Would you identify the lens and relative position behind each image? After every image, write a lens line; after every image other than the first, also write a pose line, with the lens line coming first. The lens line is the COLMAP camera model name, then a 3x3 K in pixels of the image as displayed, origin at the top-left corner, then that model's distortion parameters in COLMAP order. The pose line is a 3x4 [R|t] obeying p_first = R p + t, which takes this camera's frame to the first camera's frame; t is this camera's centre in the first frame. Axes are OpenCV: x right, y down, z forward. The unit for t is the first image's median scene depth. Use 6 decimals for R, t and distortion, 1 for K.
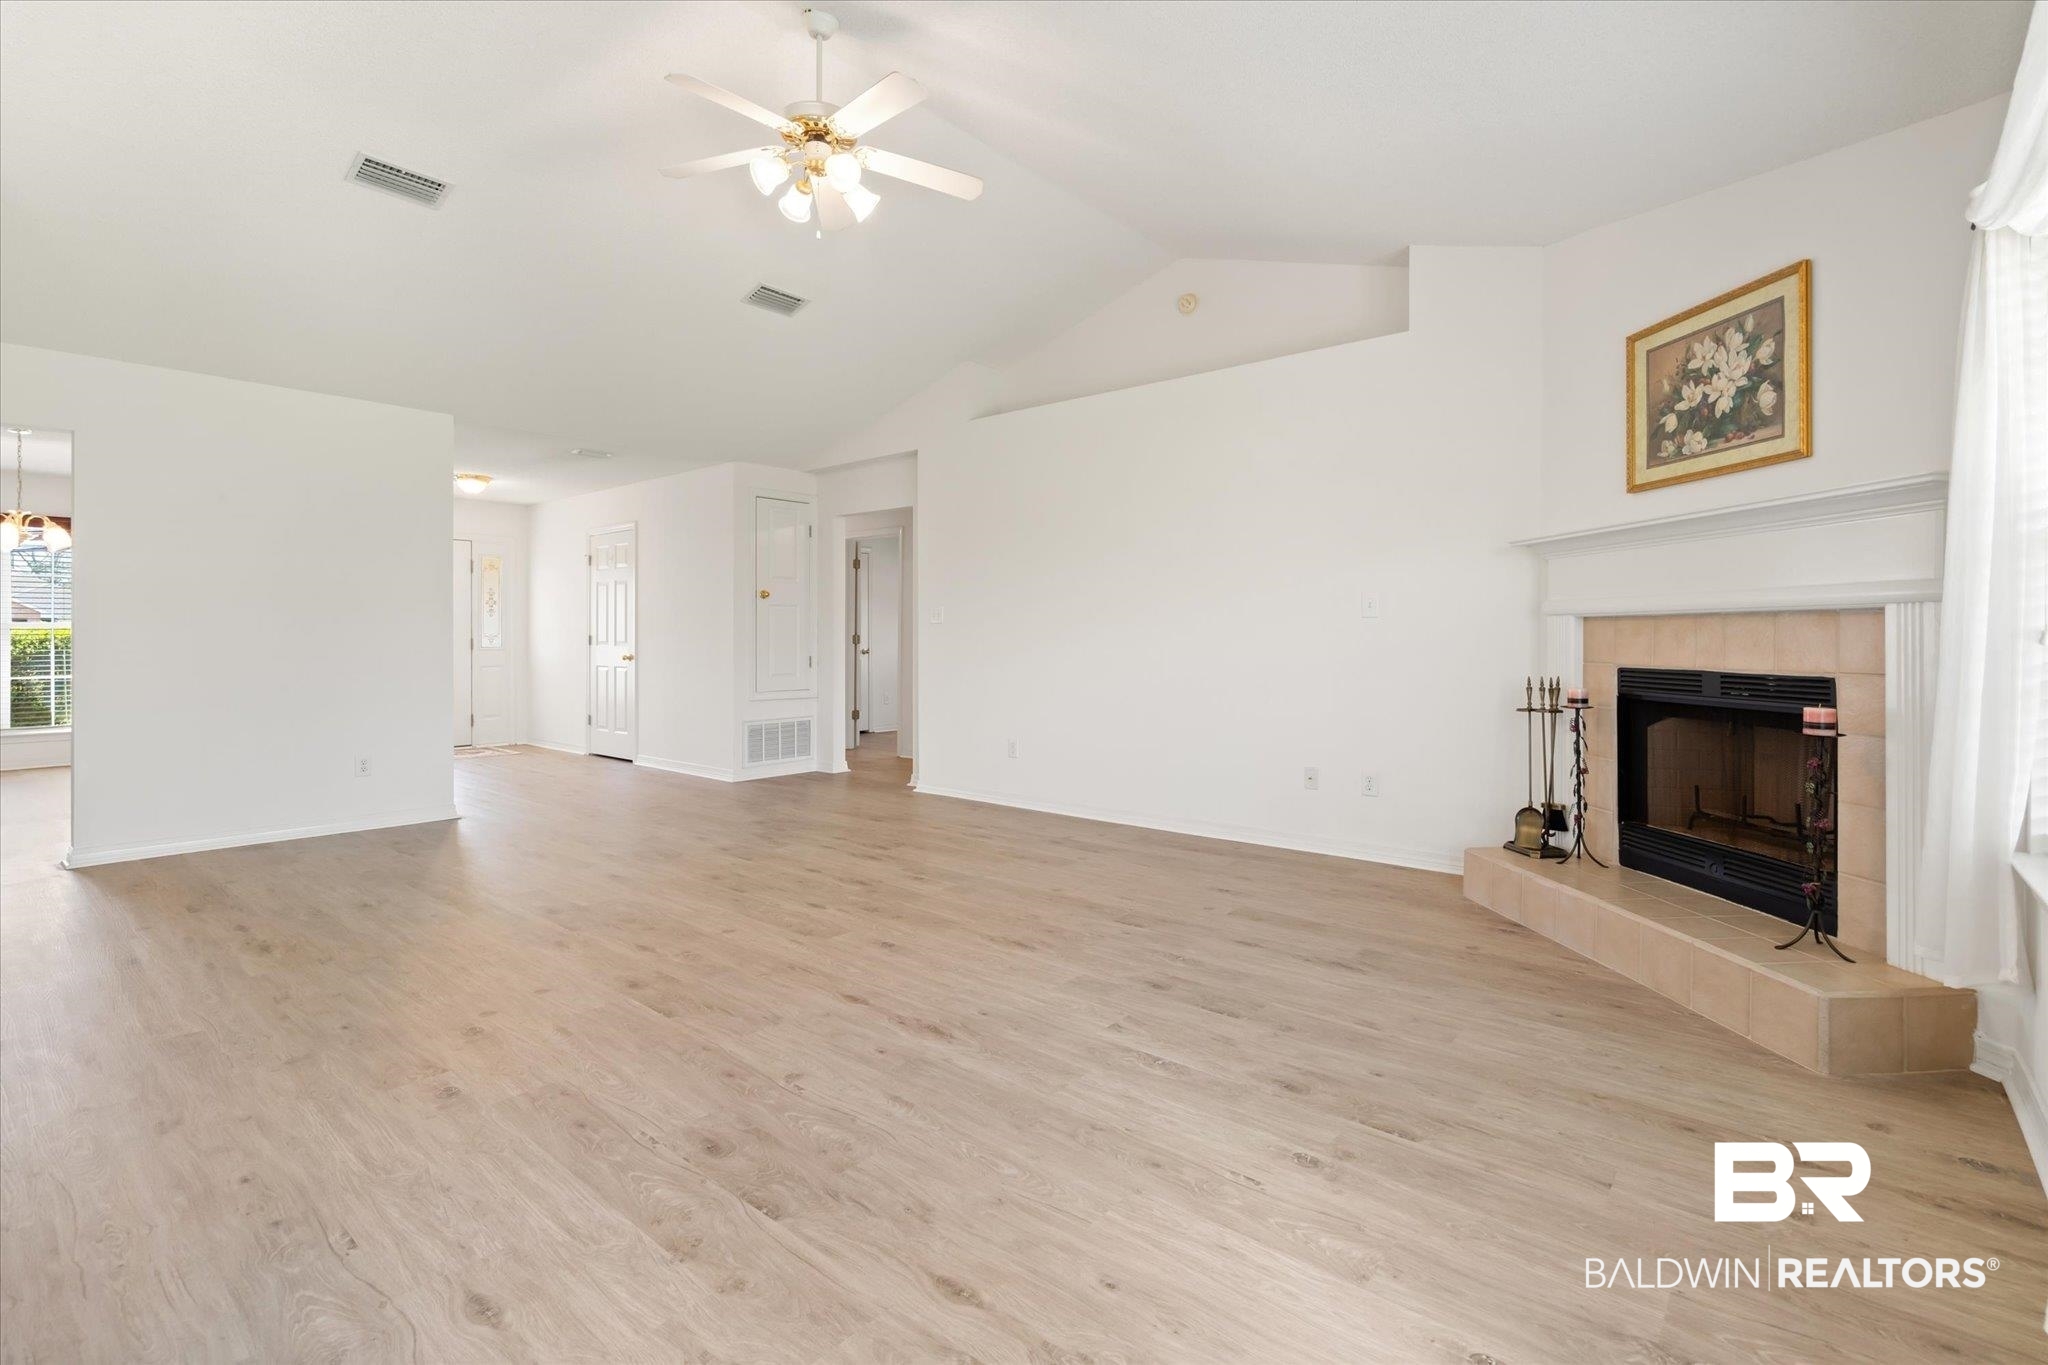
lens RADIAL K [[944.8, 0, 1008.0], [0, 944.8, 644.0], [0, 0, 1]] dist [-0.001561, 0.000888]
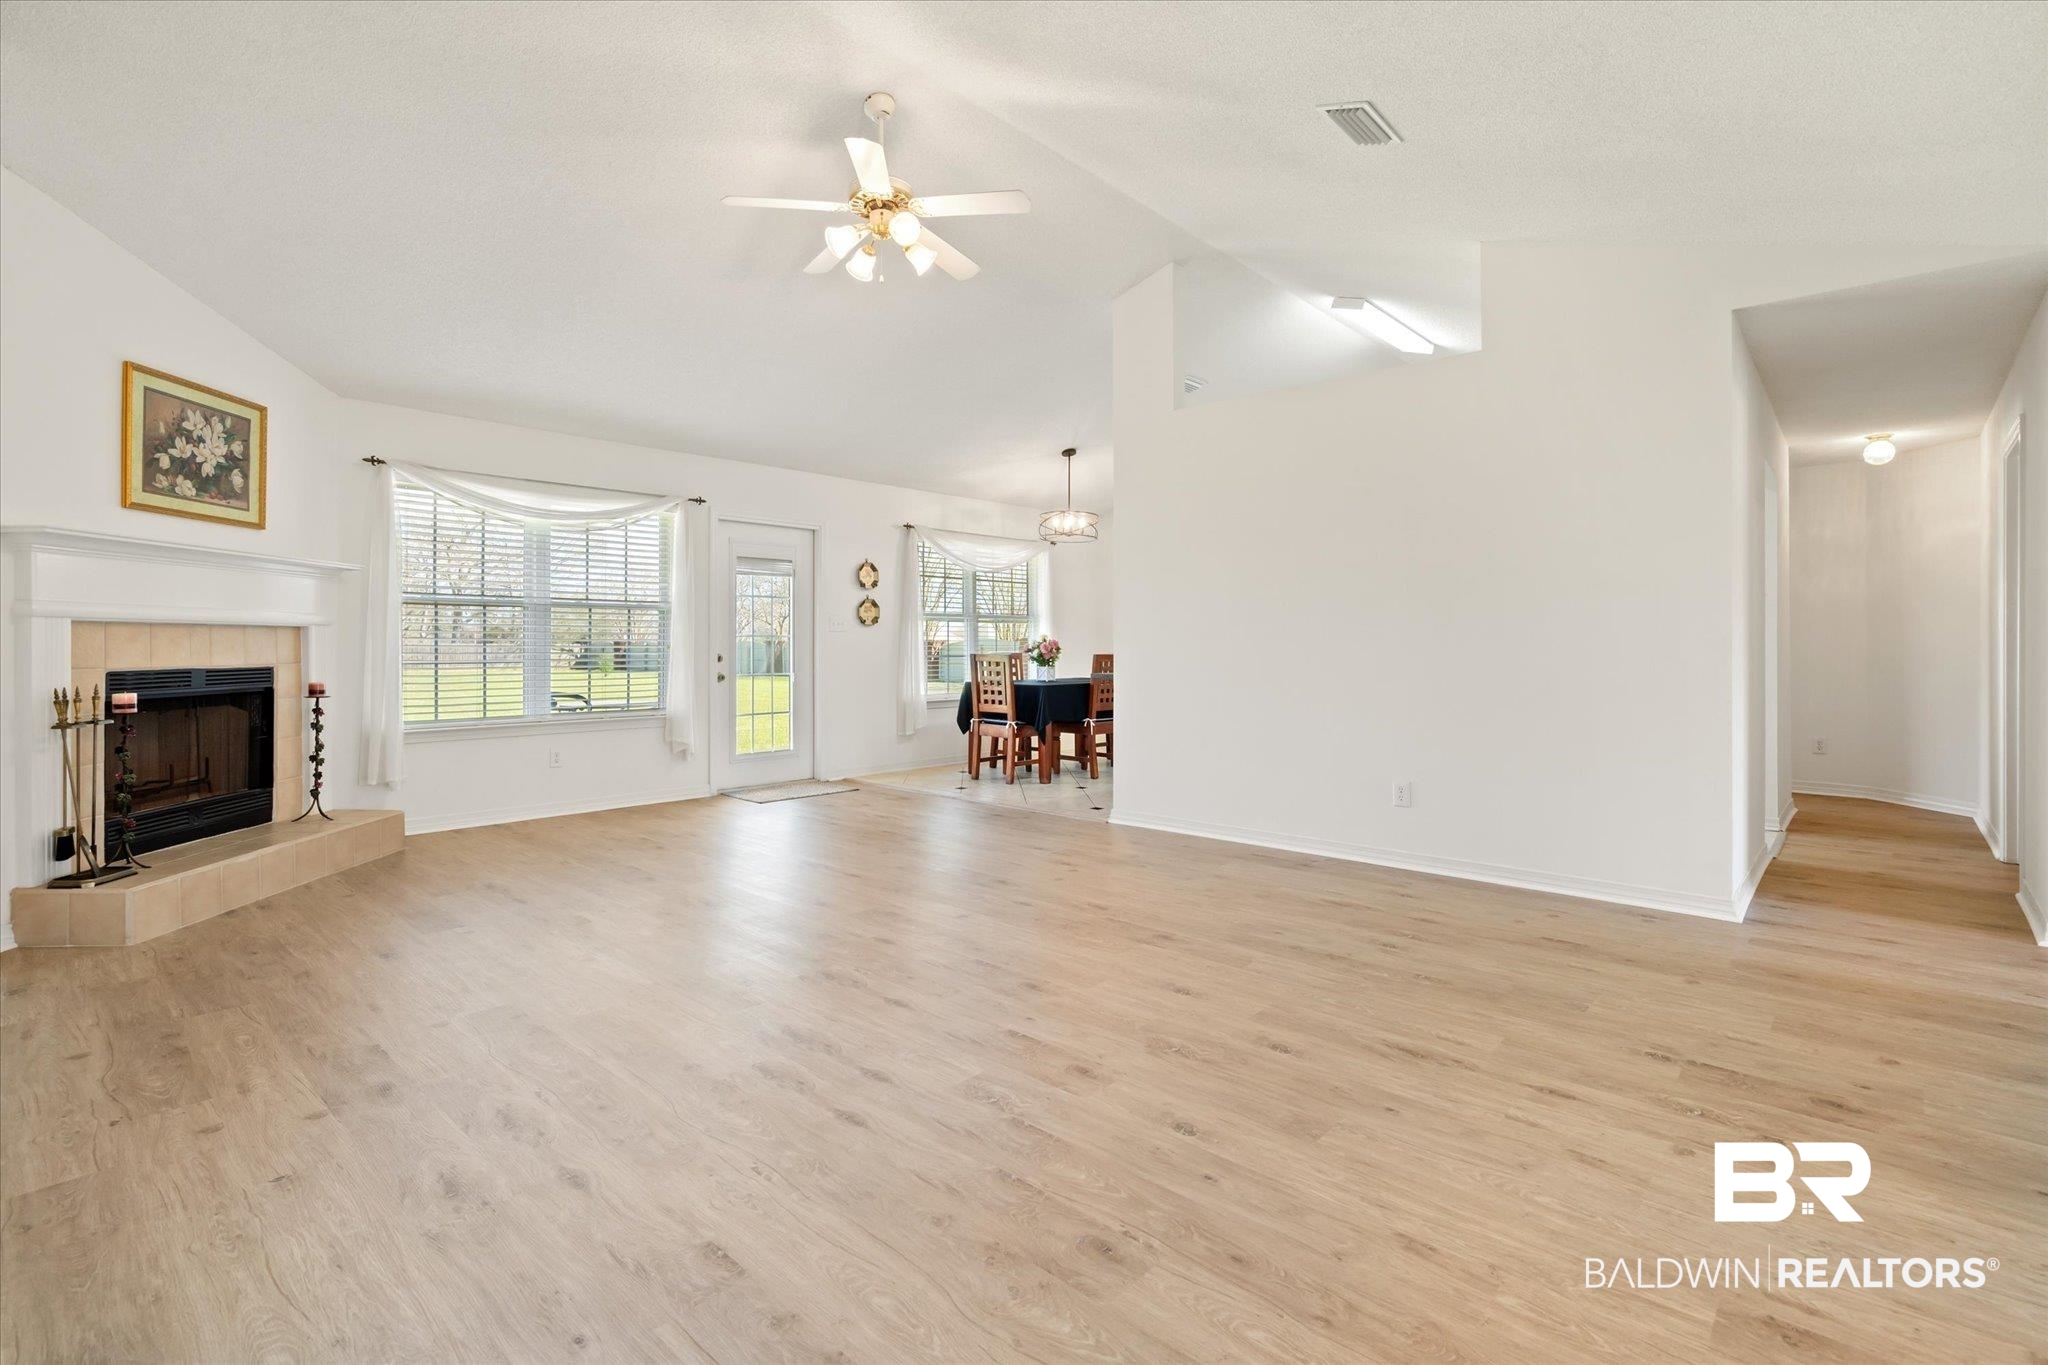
lens RADIAL K [[944.8, 0, 1008.0], [0, 944.8, 644.0], [0, 0, 1]] dist [-0.001561, 0.000888]
pose [[-0.999073, -0.013996, 0.040704, -0.423095], [-0.013750, 0.999886, 0.006309, -0.028031], [-0.040788, 0.005743, -0.999151, 2.223252]]
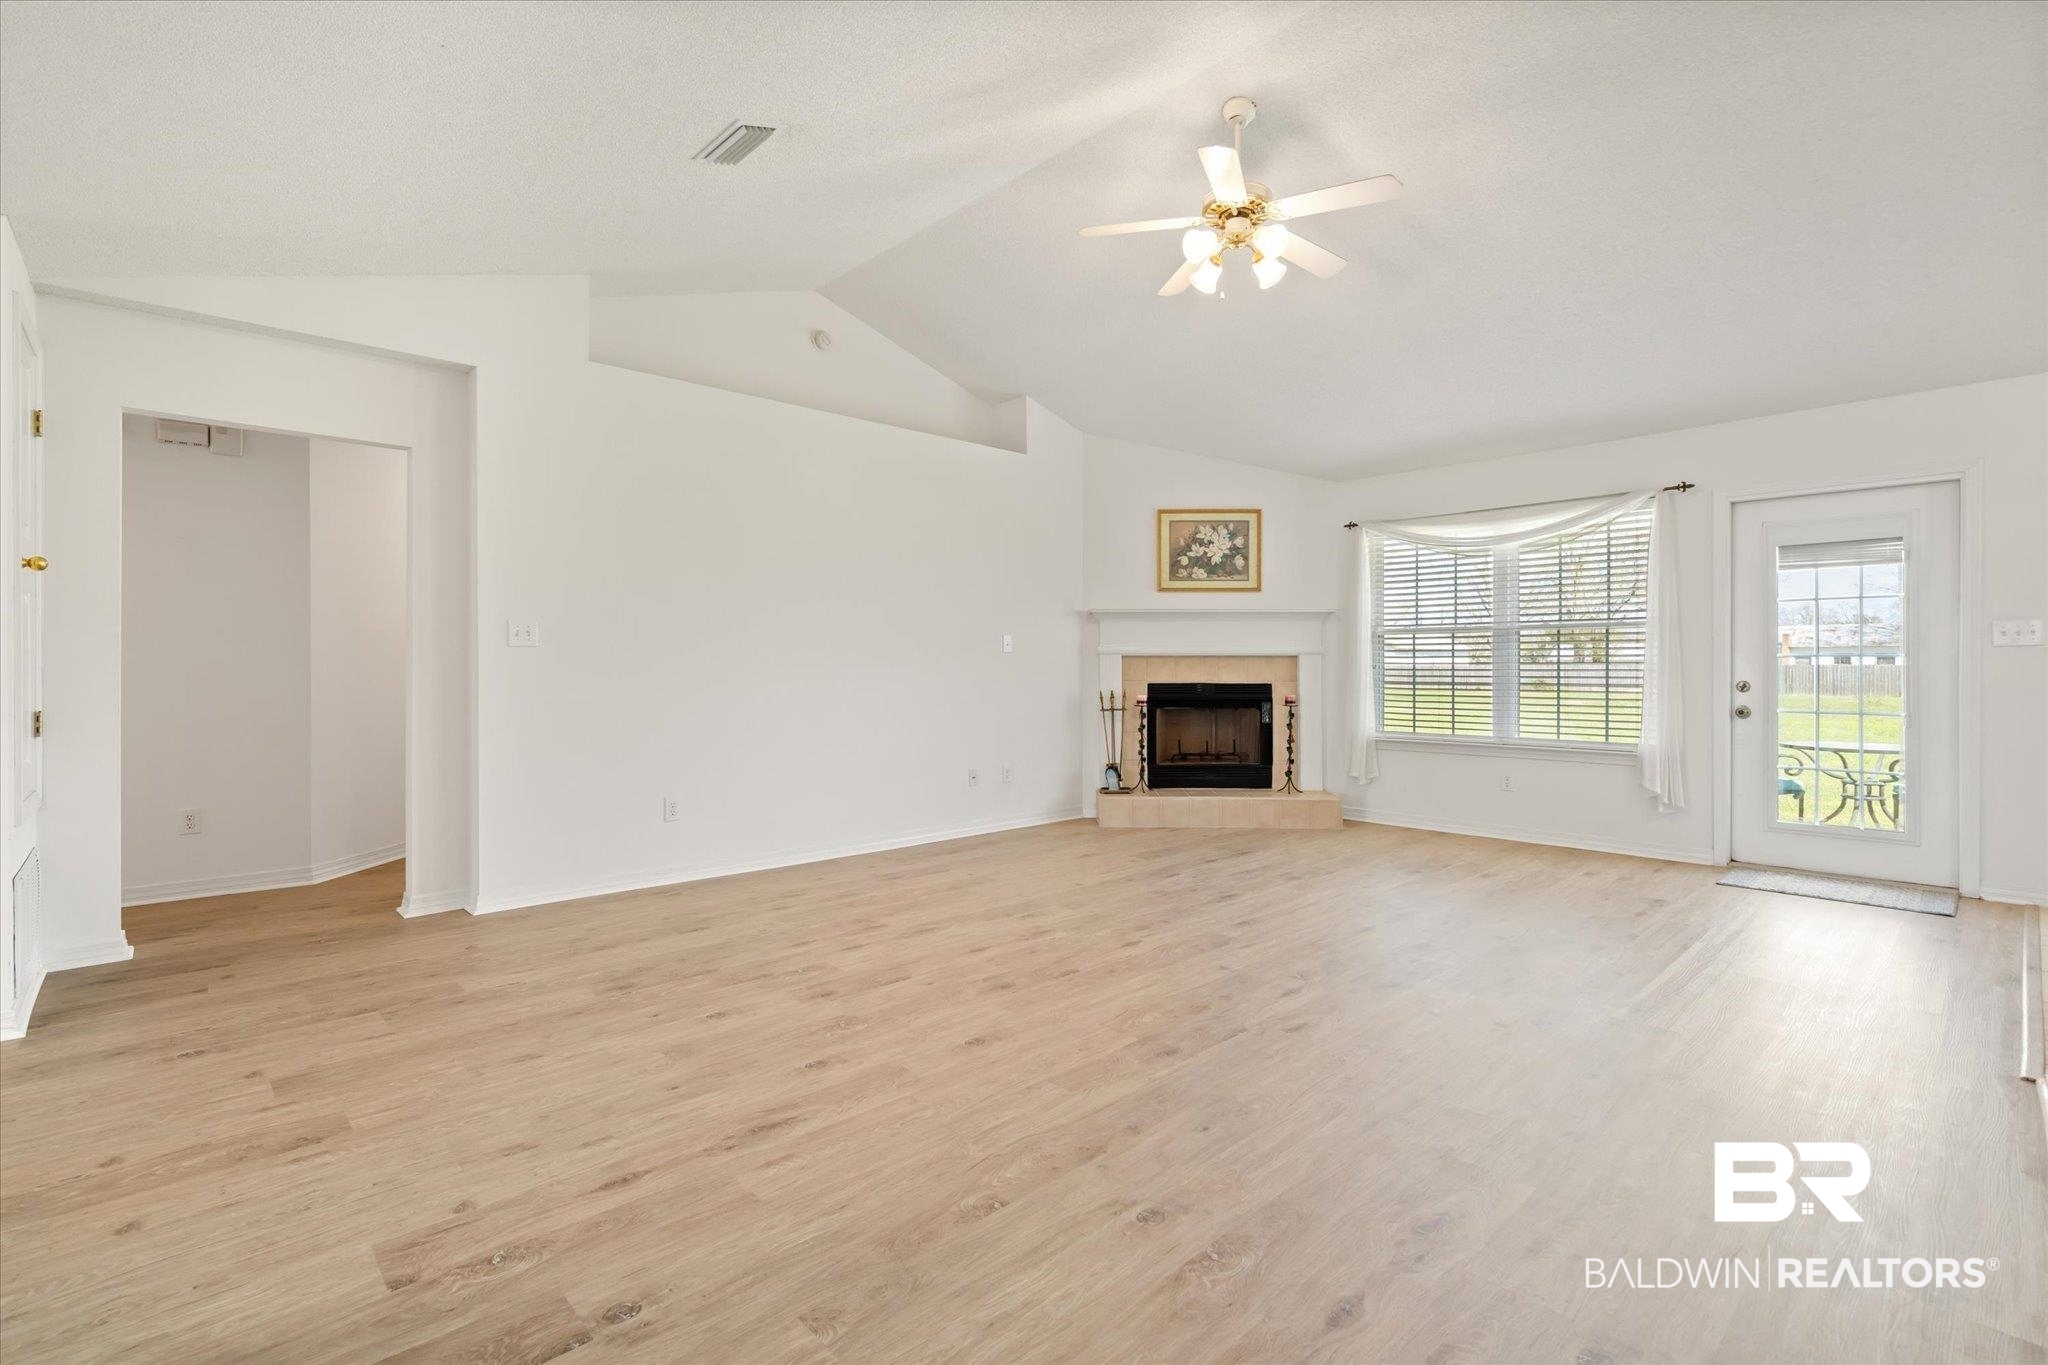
lens RADIAL K [[926.7, 0, 1013.7], [0, 926.7, 686.6], [0, 0, 1]] dist [-0.002509, -0.000564]
pose [[0.114053, -0.033593, 0.992907, -1.366456], [0.007497, 0.999429, 0.032953, -0.034651], [-0.993446, 0.003686, 0.114240, 1.180221]]
